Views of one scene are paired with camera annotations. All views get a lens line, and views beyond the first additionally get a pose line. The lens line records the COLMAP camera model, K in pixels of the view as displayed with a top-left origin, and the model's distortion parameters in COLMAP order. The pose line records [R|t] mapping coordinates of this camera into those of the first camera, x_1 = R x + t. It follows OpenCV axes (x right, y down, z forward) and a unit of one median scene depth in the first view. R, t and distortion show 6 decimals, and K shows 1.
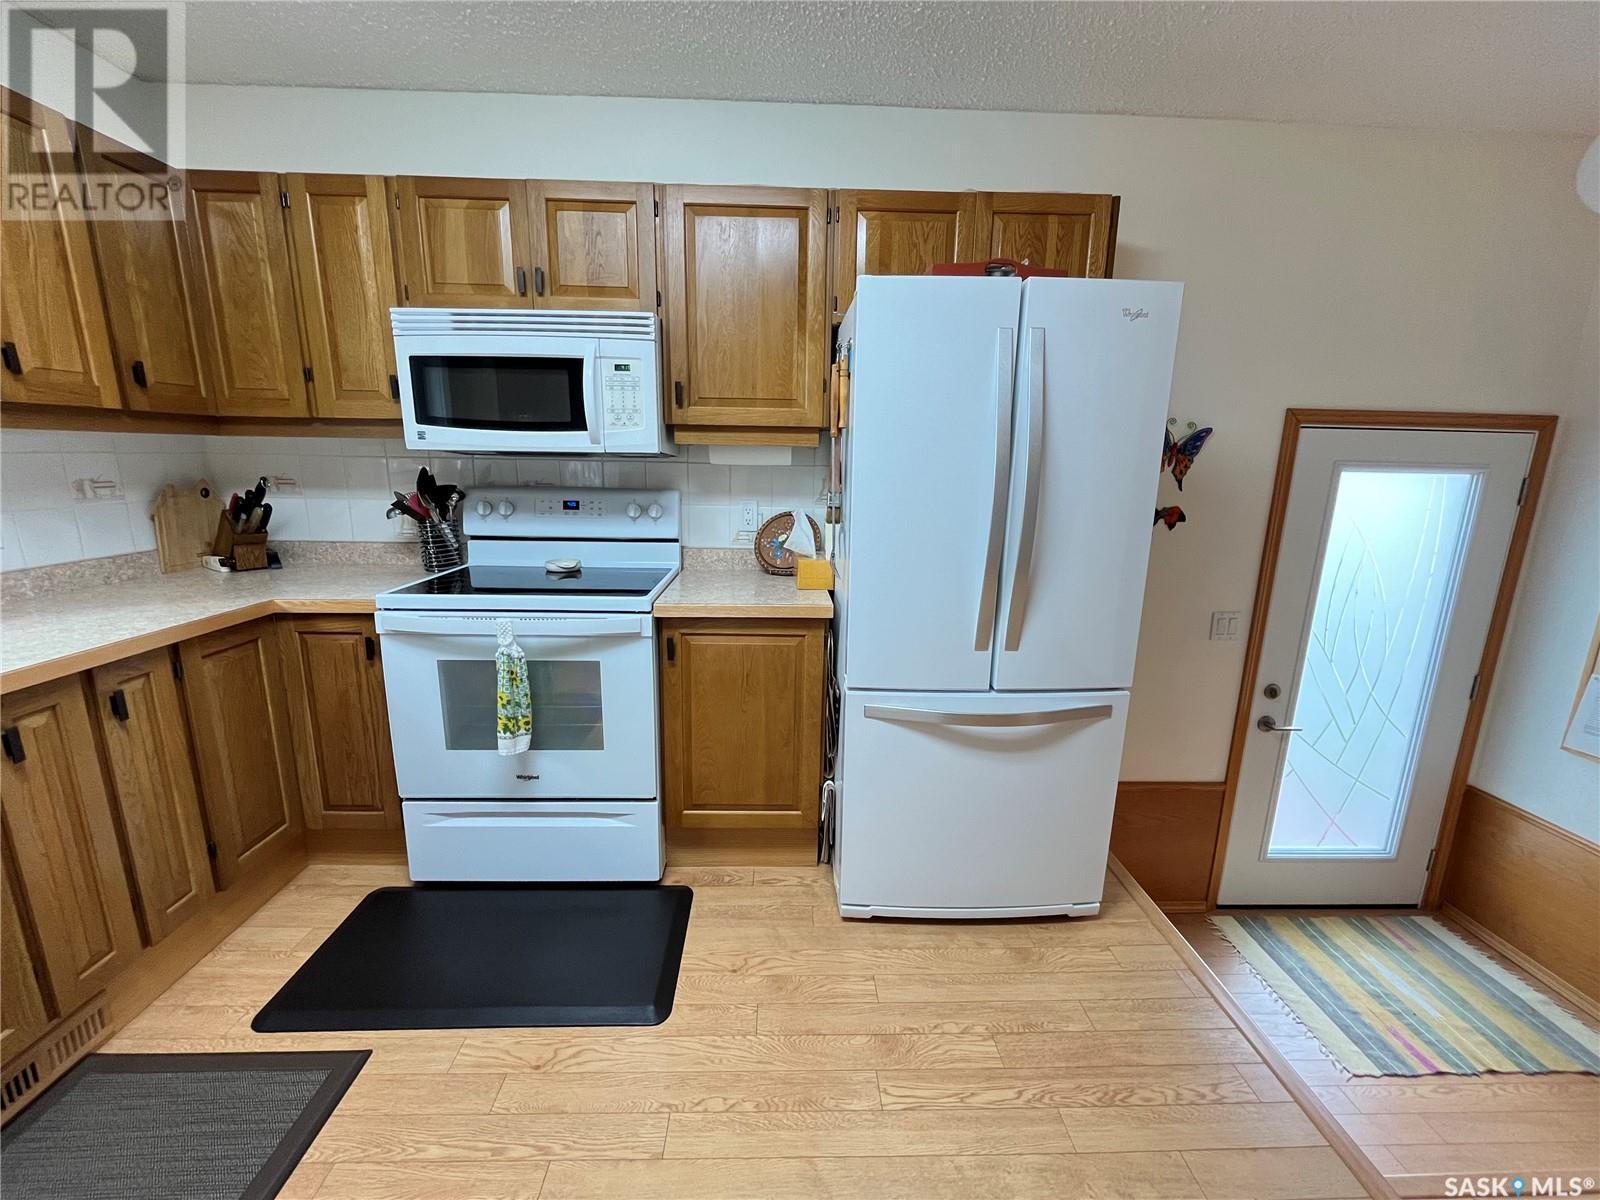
lens RADIAL K [[651.6, 0, 795.8], [0, 651.6, 598.7], [0, 0, 1]] dist [-0.000583, 0.000195]
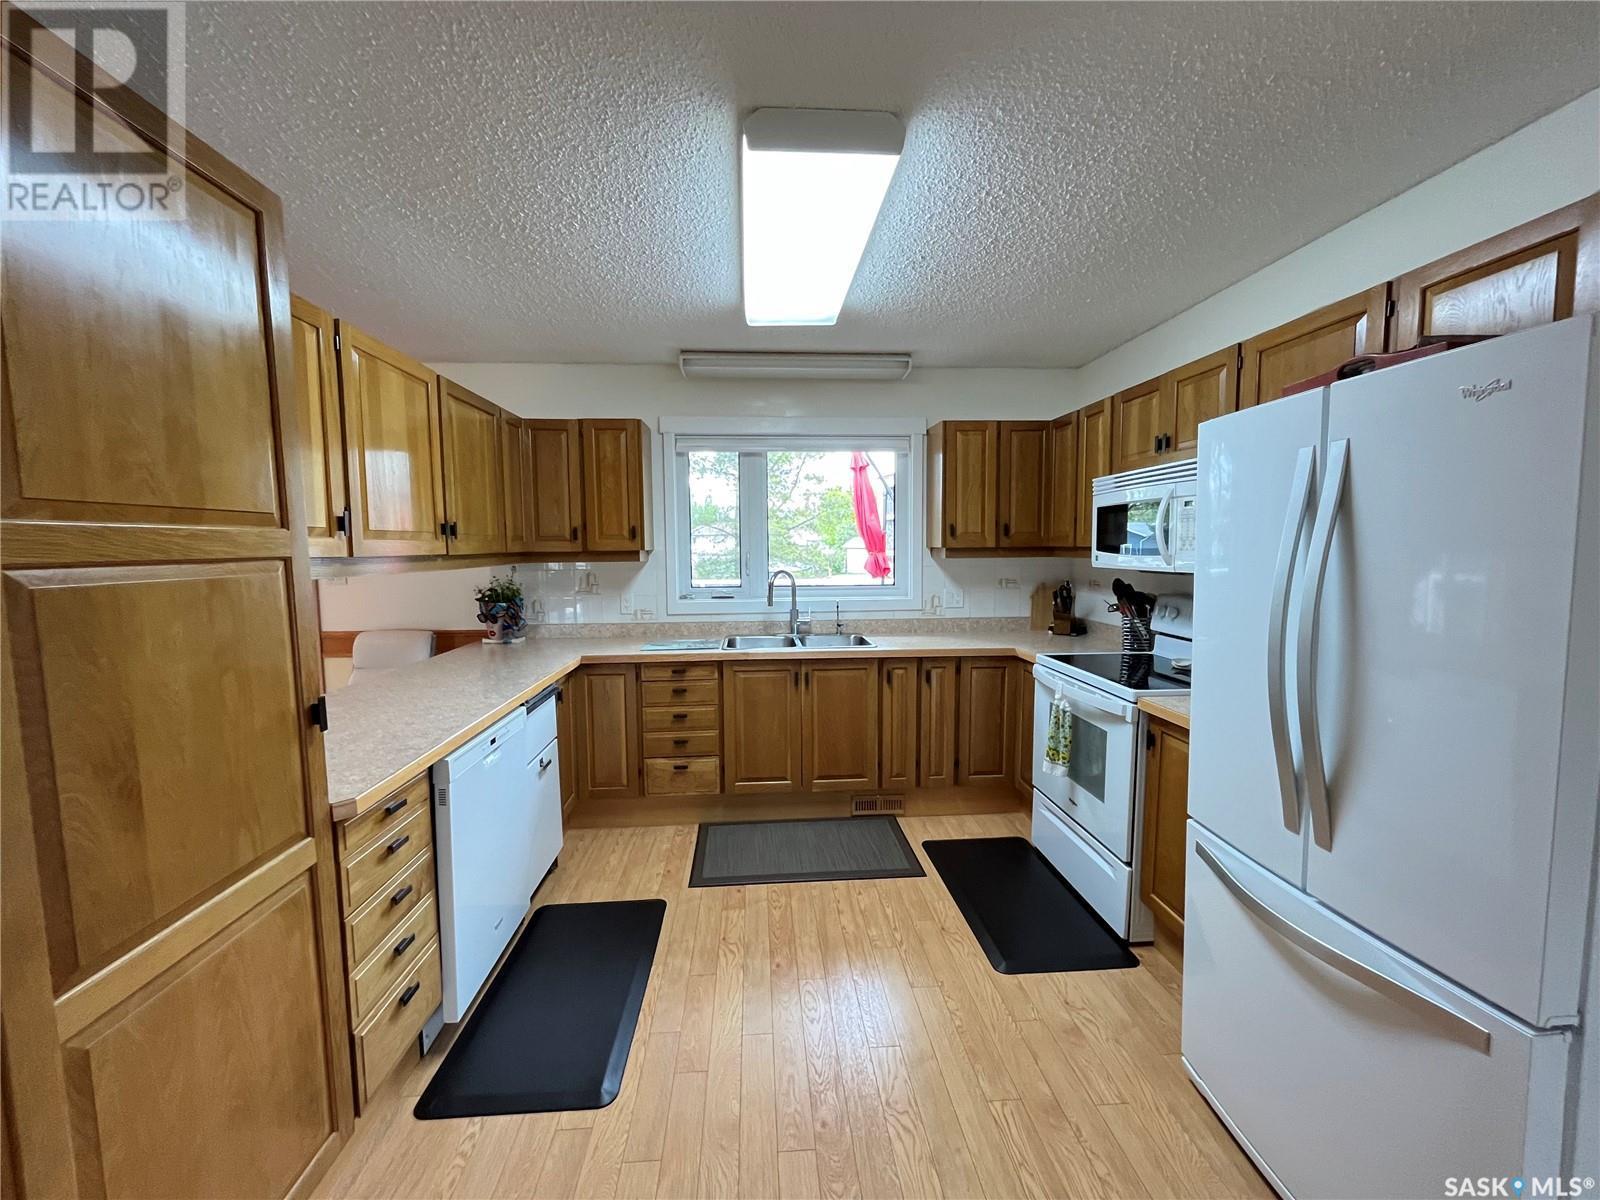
lens RADIAL K [[651.6, 0, 795.8], [0, 651.6, 598.7], [0, 0, 1]] dist [-0.000583, 0.000195]
pose [[0.033888, 0.065360, -0.997286, 1.008535], [-0.203872, 0.977330, 0.057124, -0.116159], [0.978411, 0.201383, 0.046444, 0.304344]]
